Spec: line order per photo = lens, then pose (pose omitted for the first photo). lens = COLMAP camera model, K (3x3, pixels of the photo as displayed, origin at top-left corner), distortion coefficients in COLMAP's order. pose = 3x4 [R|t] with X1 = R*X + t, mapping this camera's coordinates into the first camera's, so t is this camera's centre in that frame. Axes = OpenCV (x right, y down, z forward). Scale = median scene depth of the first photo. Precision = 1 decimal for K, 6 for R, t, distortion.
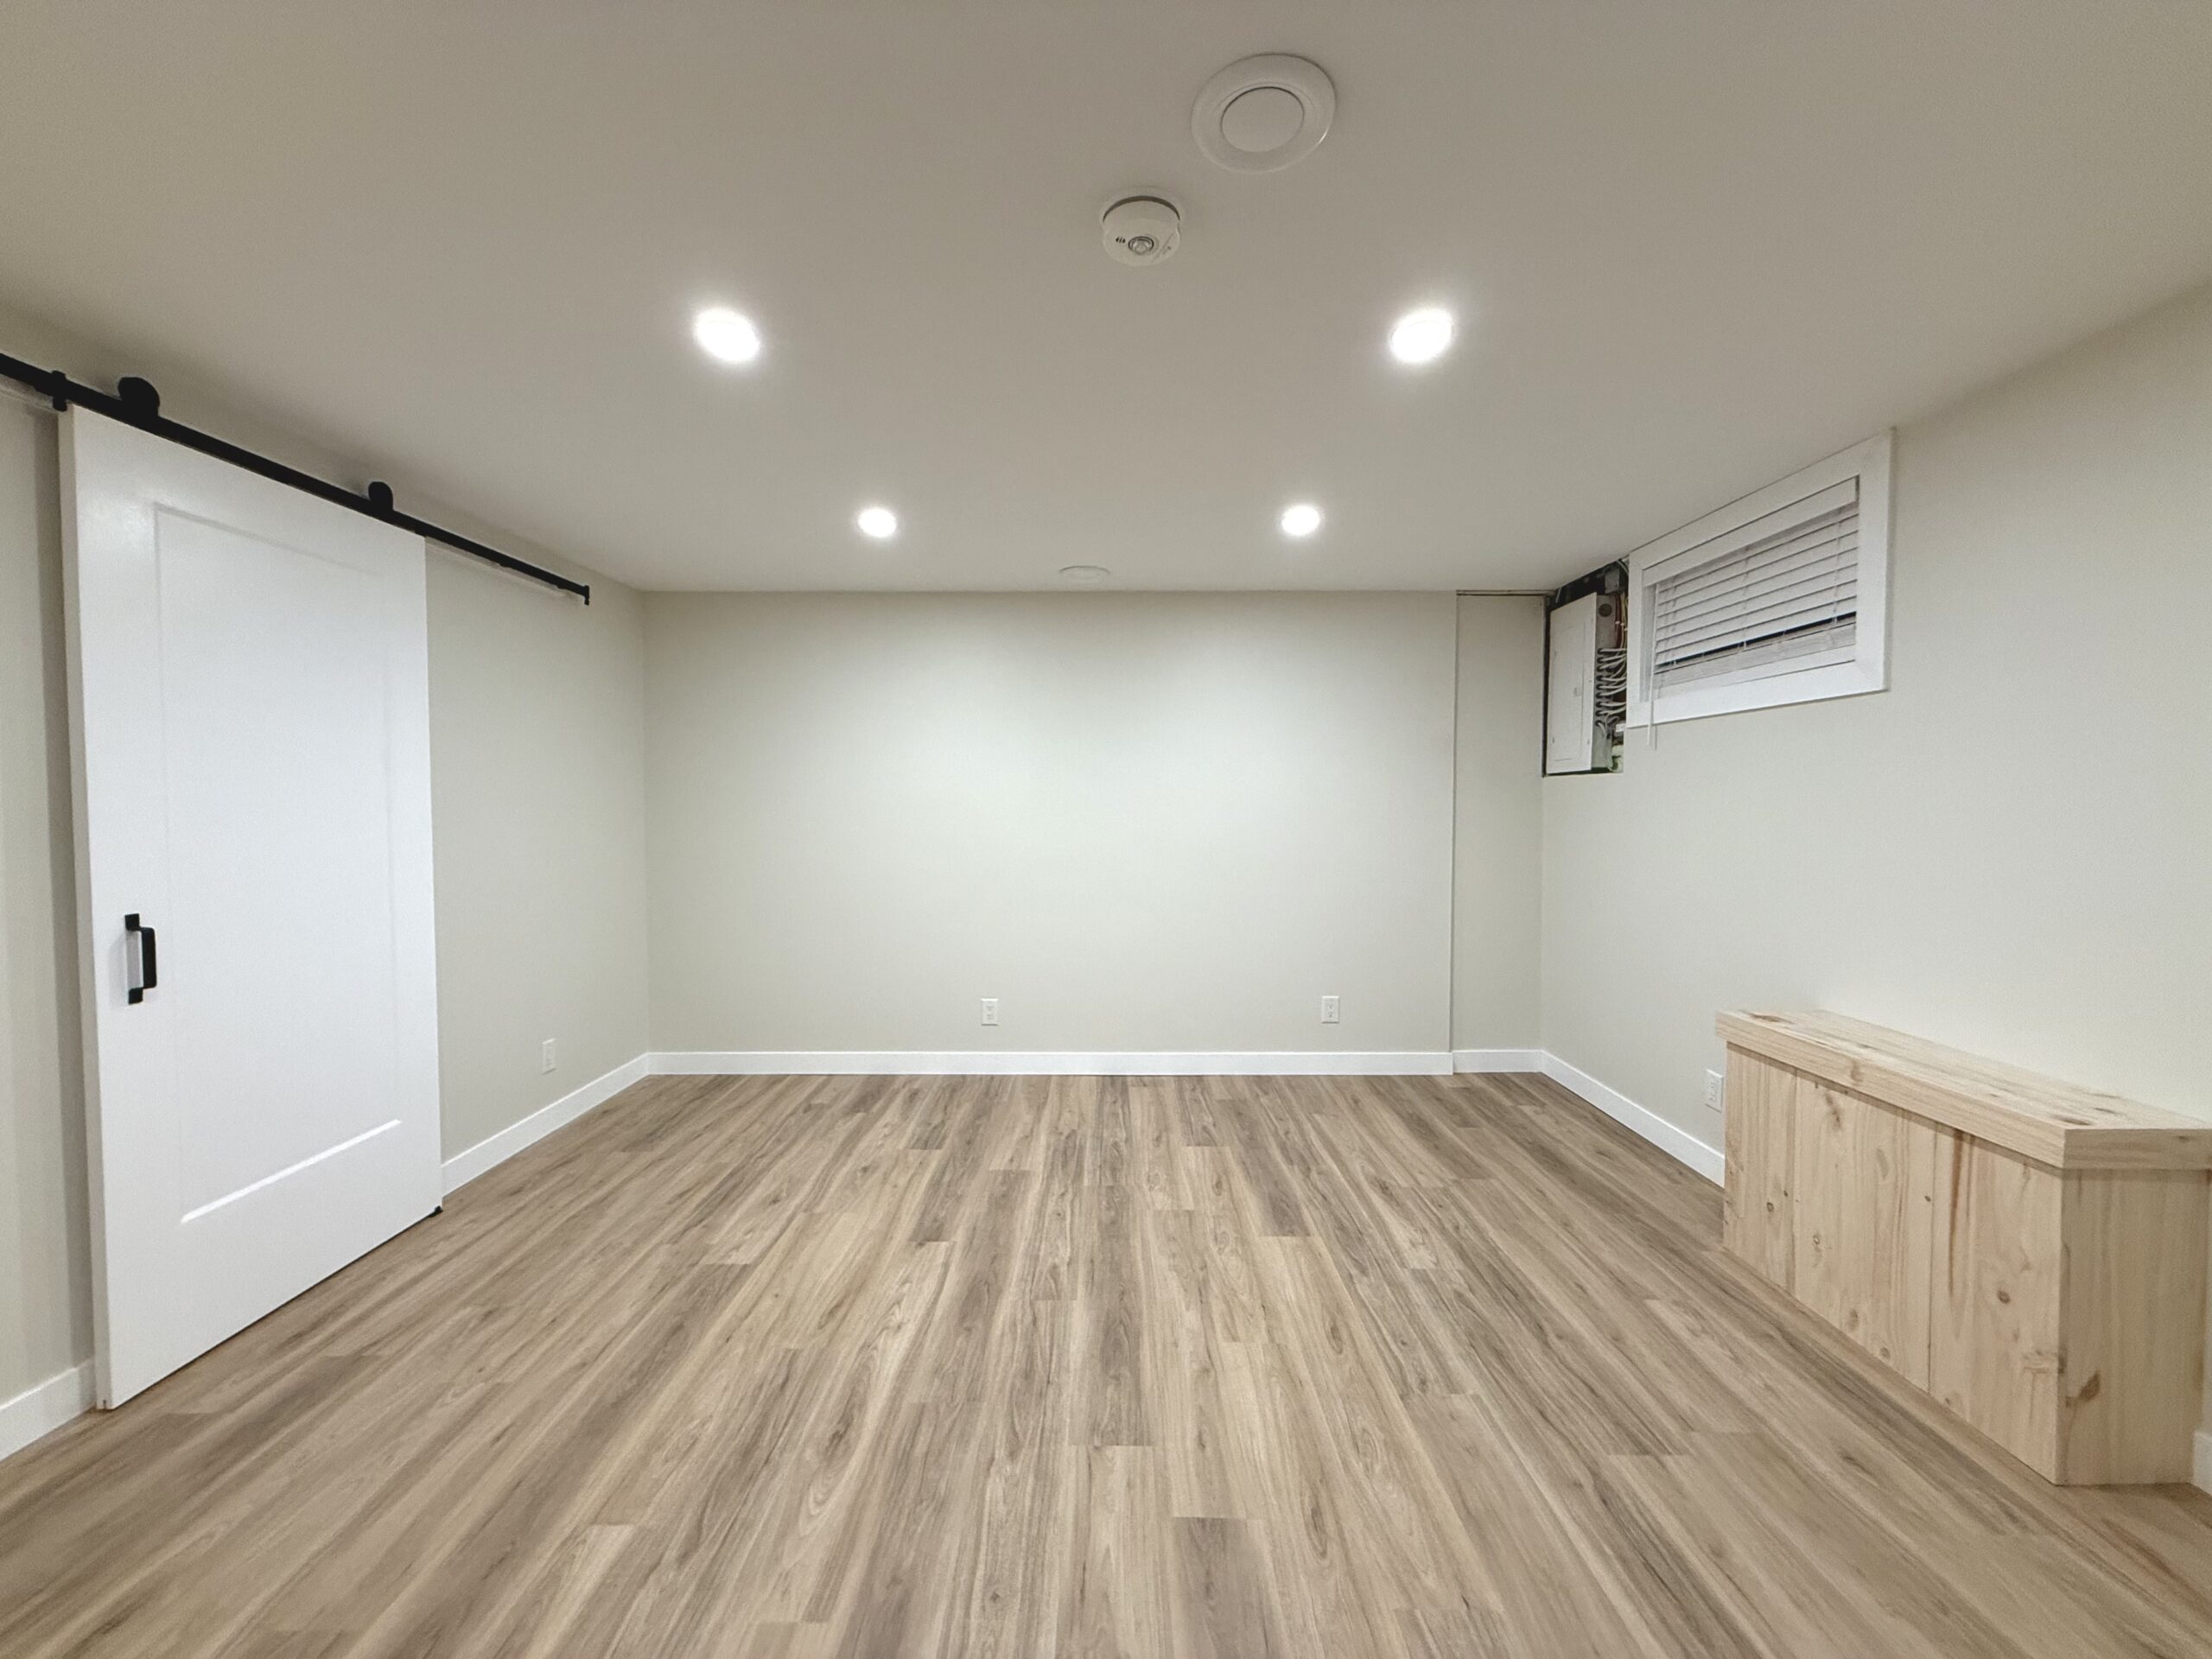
lens RADIAL K [[881.9, 0, 1106.0], [0, 881.9, 829.5], [0, 0, 1]] dist [0.000324, 0.000250]
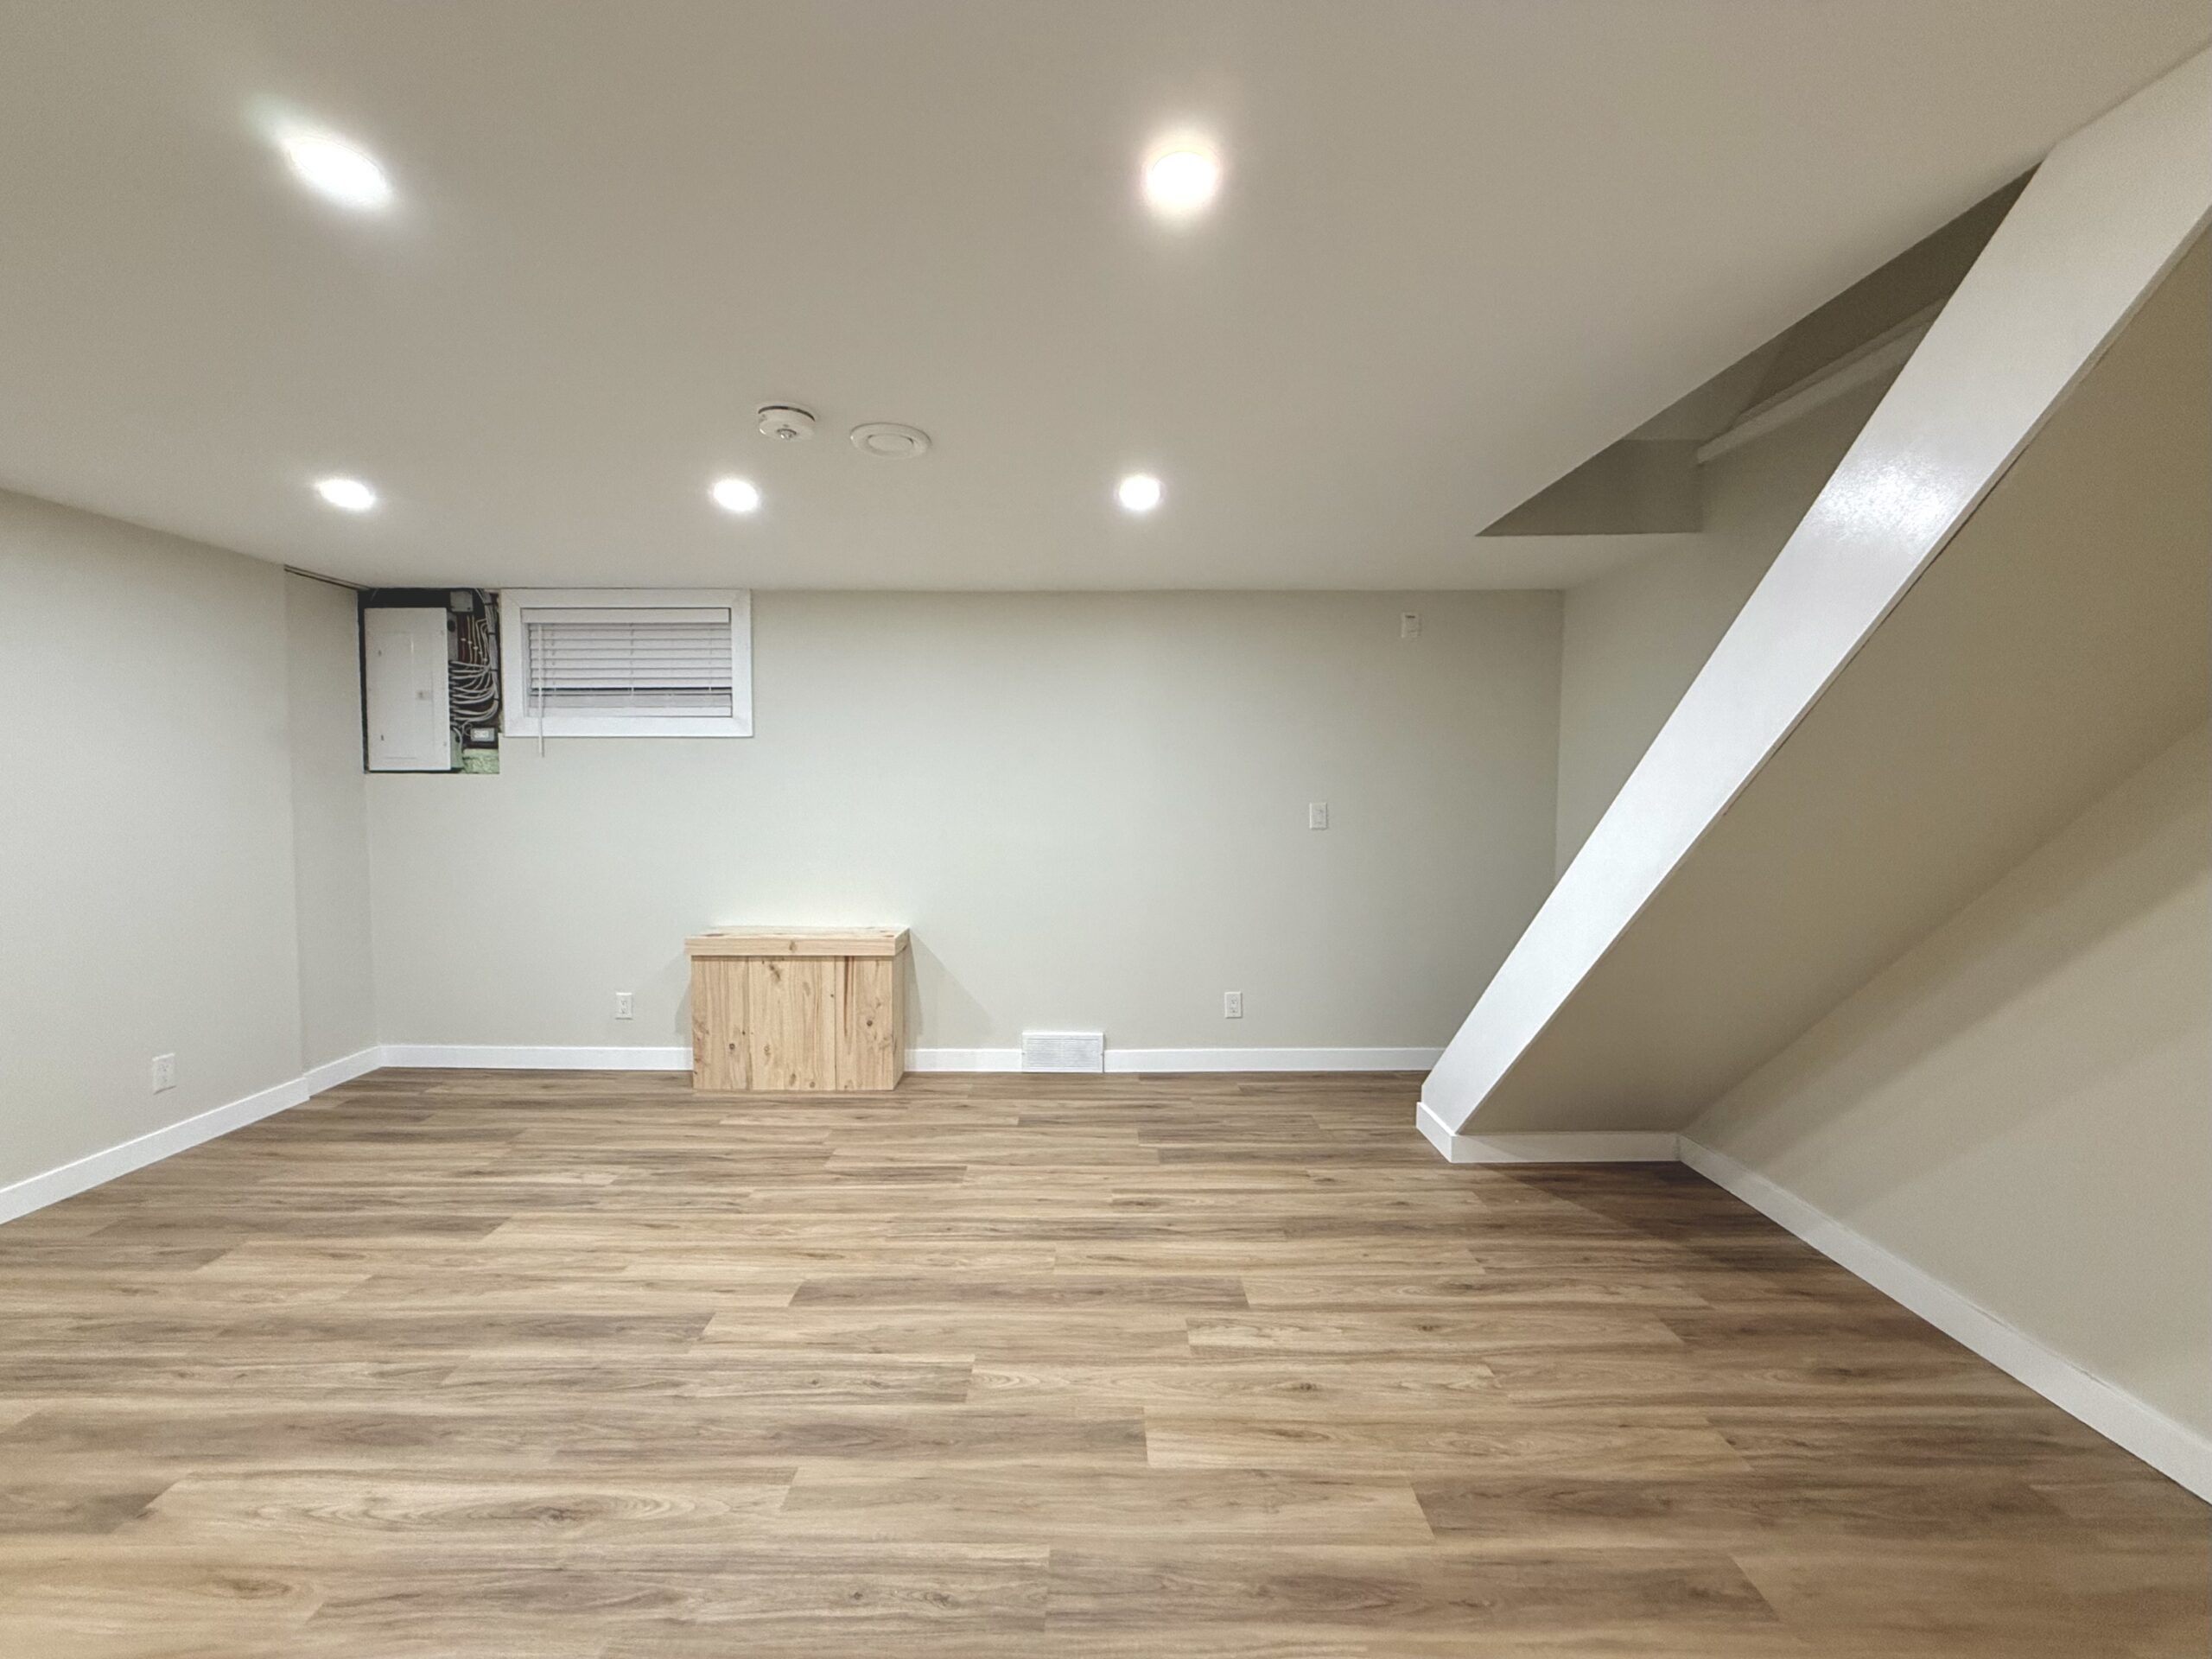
lens RADIAL K [[881.9, 0, 1106.0], [0, 881.9, 829.5], [0, 0, 1]] dist [0.000324, 0.000250]
pose [[-0.018589, -0.050042, 0.998574, -0.883703], [0.026724, 0.998365, 0.050529, -0.041830], [-0.999470, 0.027625, -0.017221, 0.315279]]
